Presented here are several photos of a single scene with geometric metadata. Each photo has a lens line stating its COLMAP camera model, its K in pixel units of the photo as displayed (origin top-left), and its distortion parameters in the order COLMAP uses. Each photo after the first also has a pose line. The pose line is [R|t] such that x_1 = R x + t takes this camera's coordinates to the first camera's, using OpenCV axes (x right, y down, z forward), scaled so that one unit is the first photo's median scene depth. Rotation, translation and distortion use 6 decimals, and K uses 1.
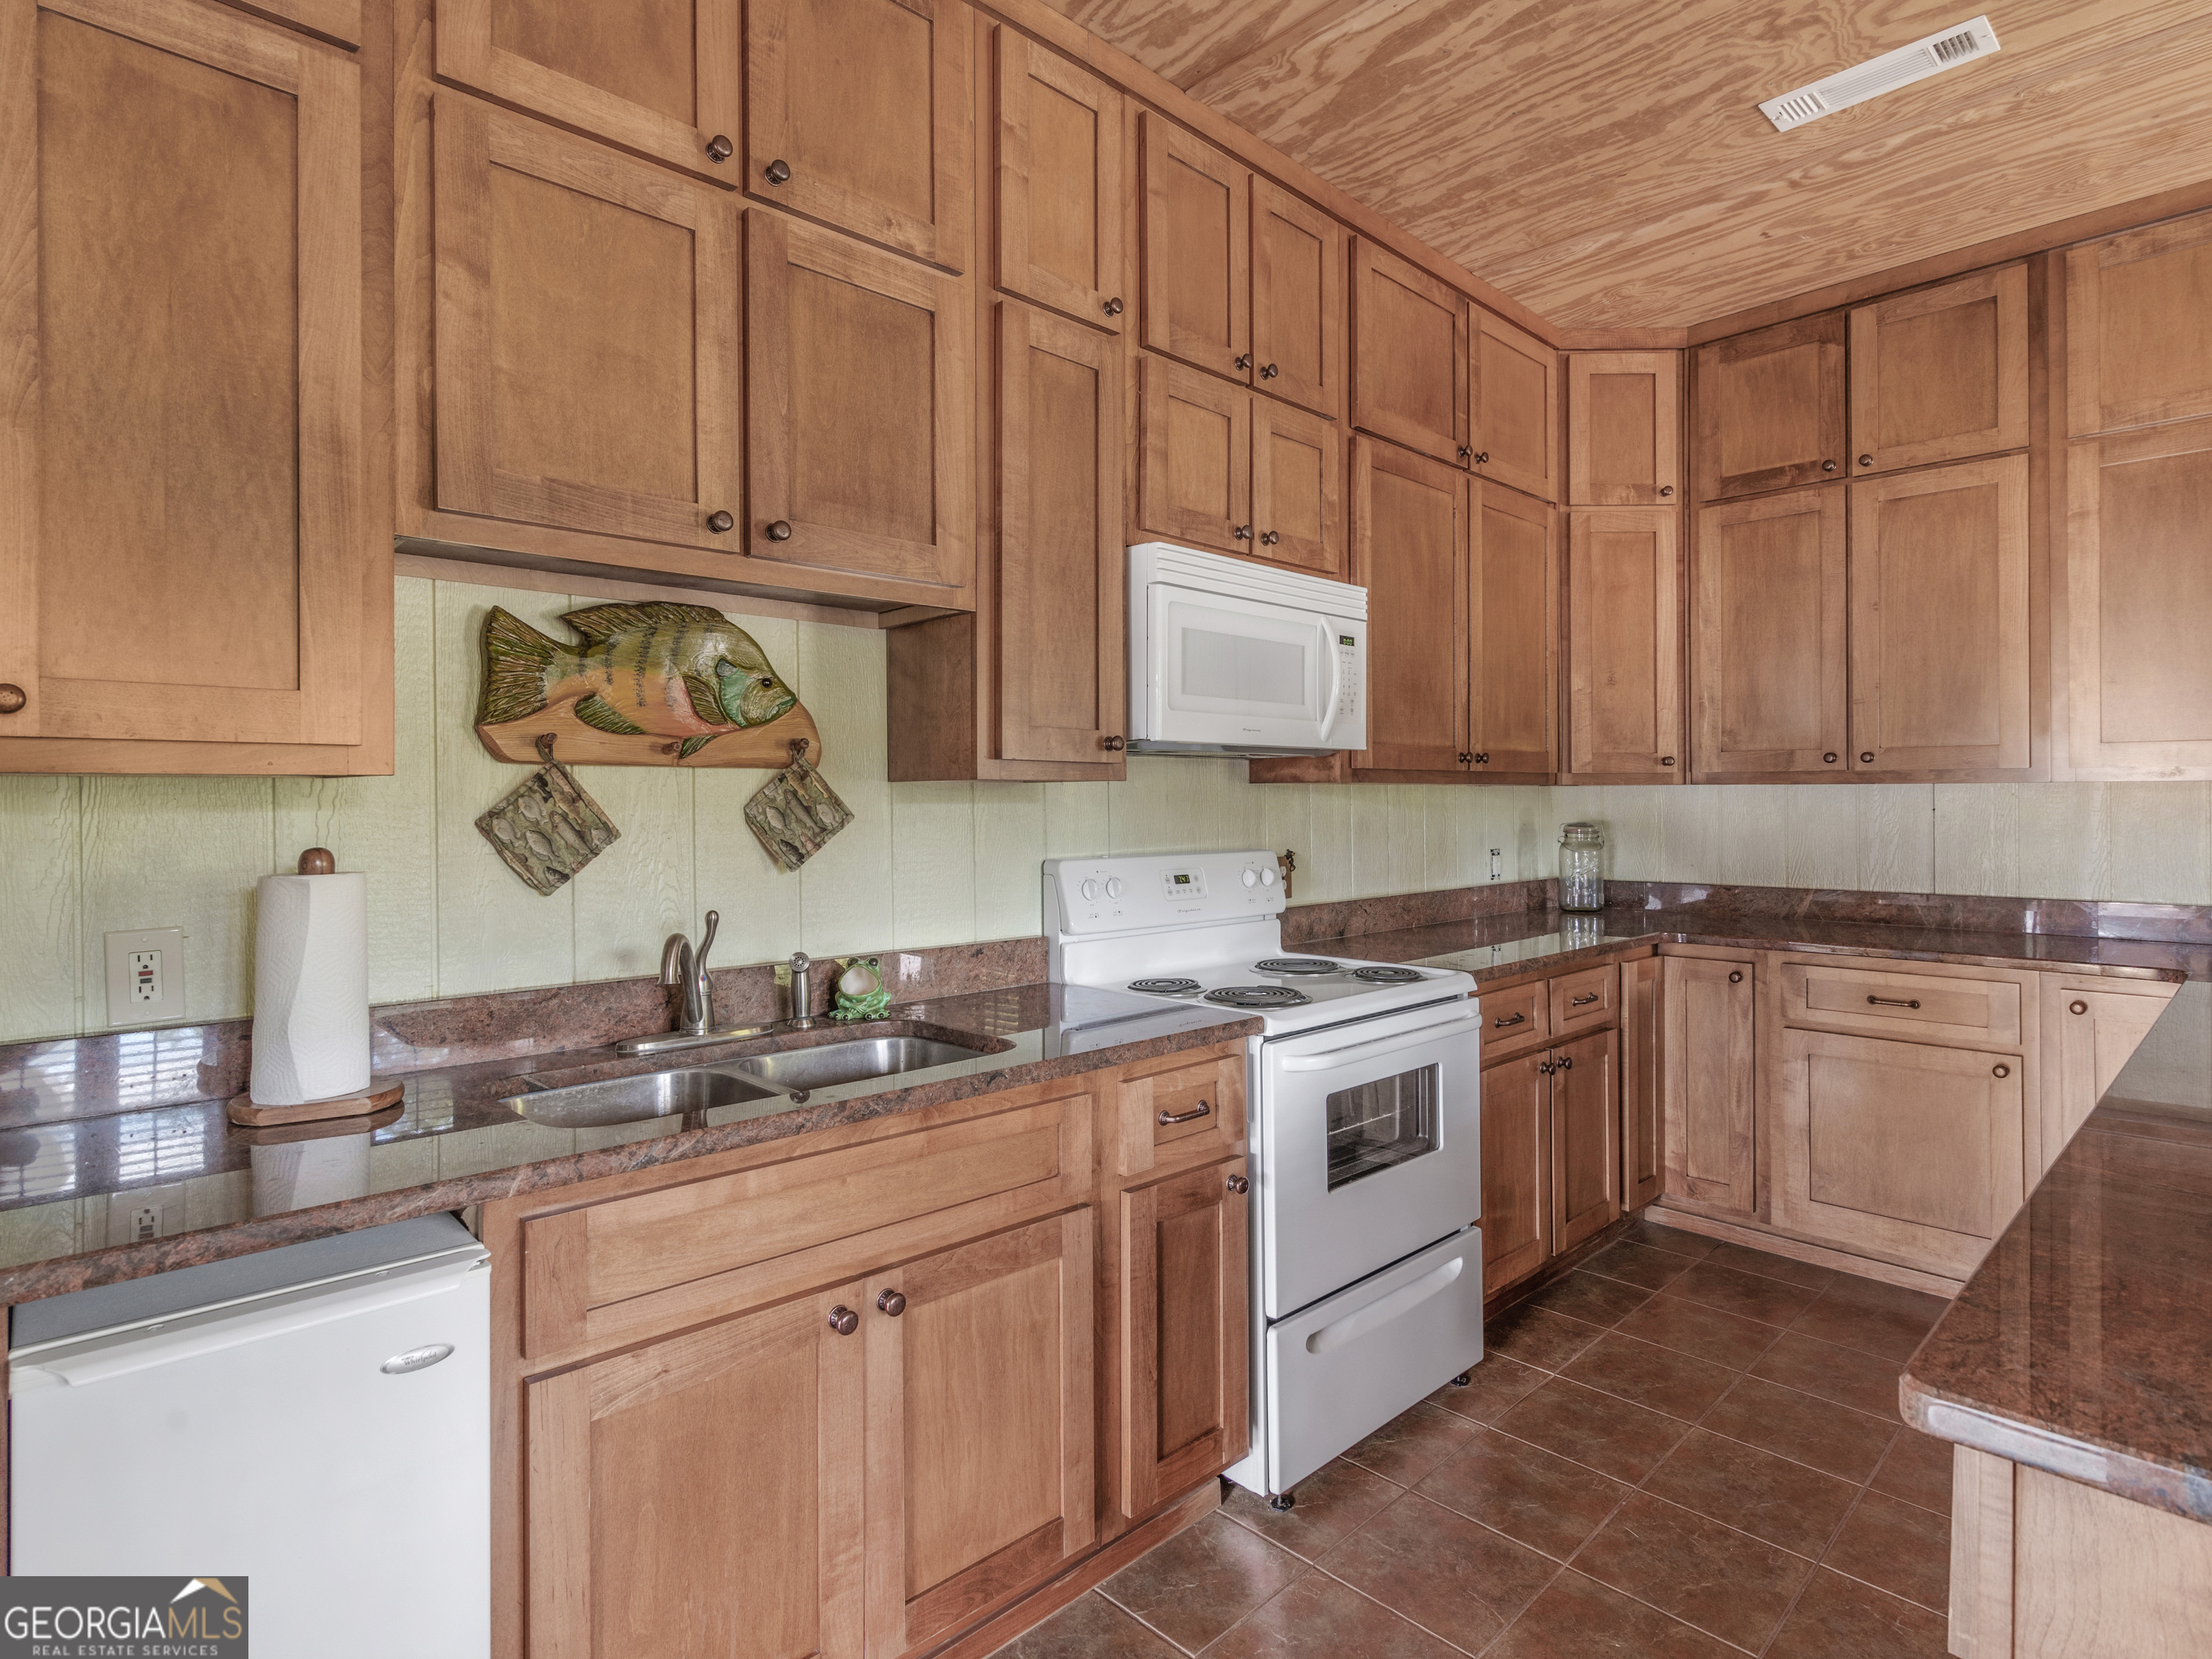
lens RADIAL K [[1165.3, 0, 1121.6], [0, 1165.3, 807.5], [0, 0, 1]] dist [0.002958, 0.000888]
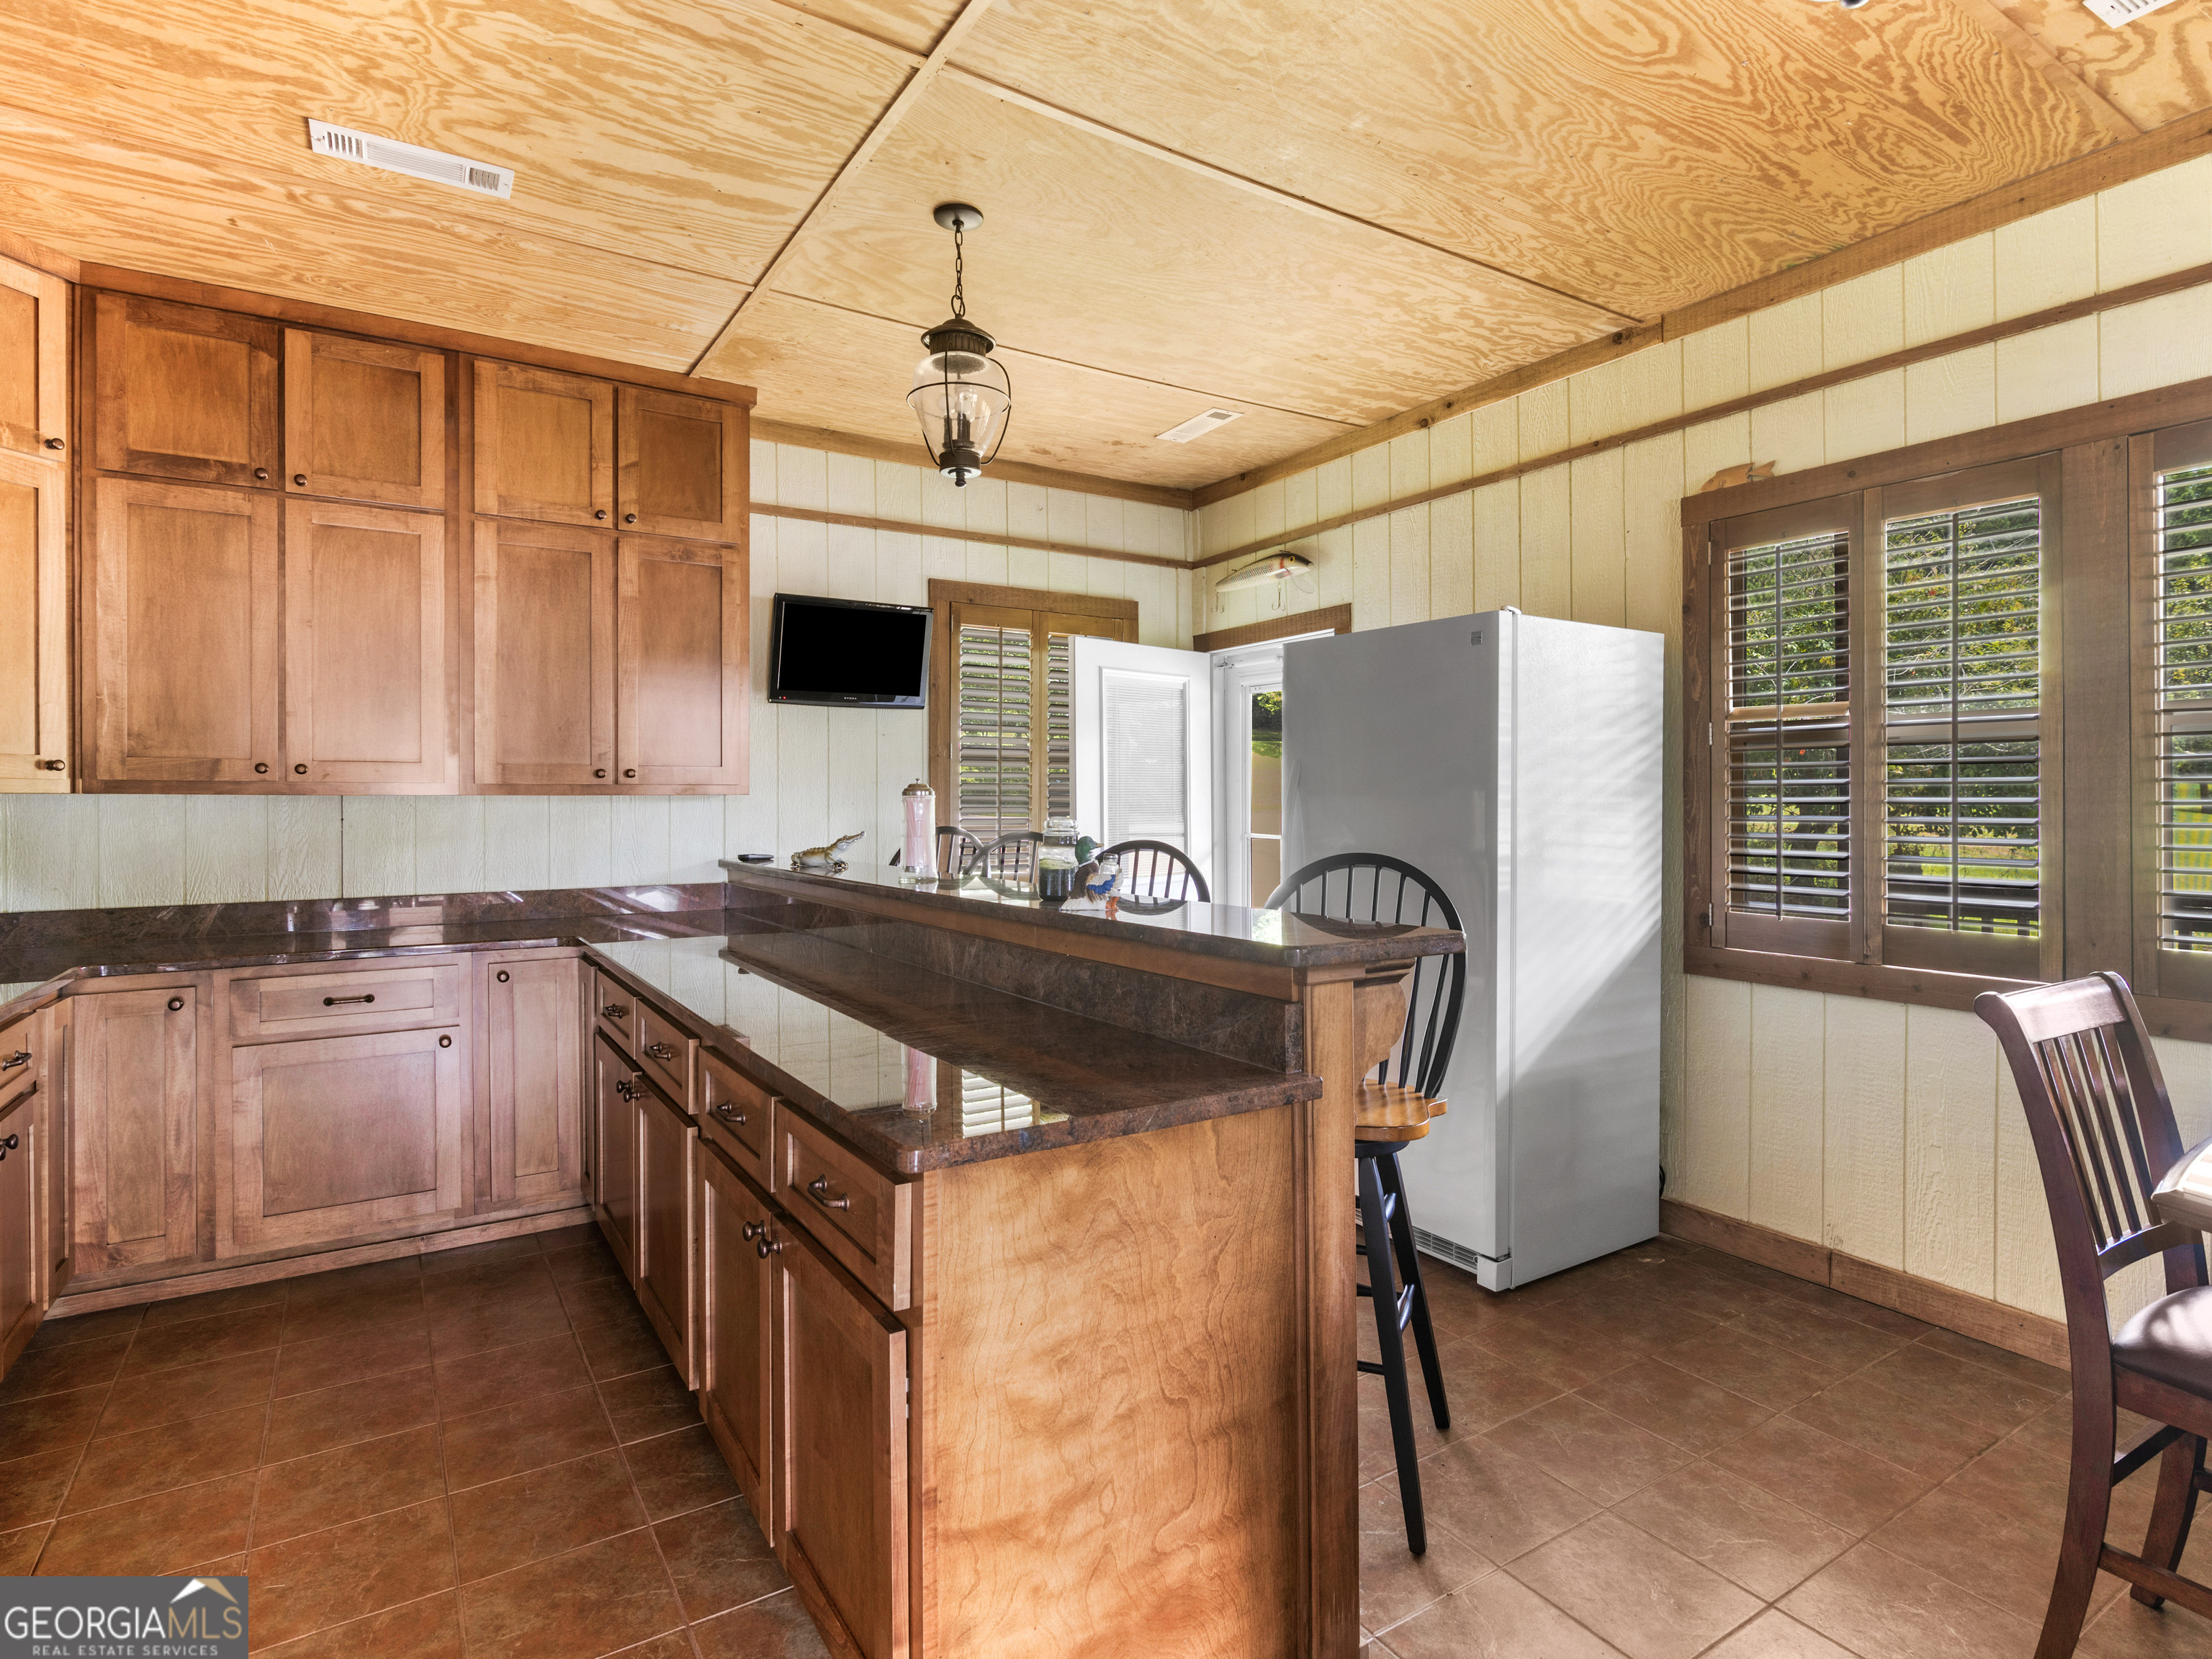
lens RADIAL K [[1165.3, 0, 1125.4], [0, 1165.3, 816.5], [0, 0, 1]] dist [0.002958, 0.000888]
pose [[0.200605, -0.007938, 0.979640, -0.221667], [0.011769, 0.999915, 0.005692, 0.001328], [-0.979601, 0.010387, 0.200681, 0.083888]]
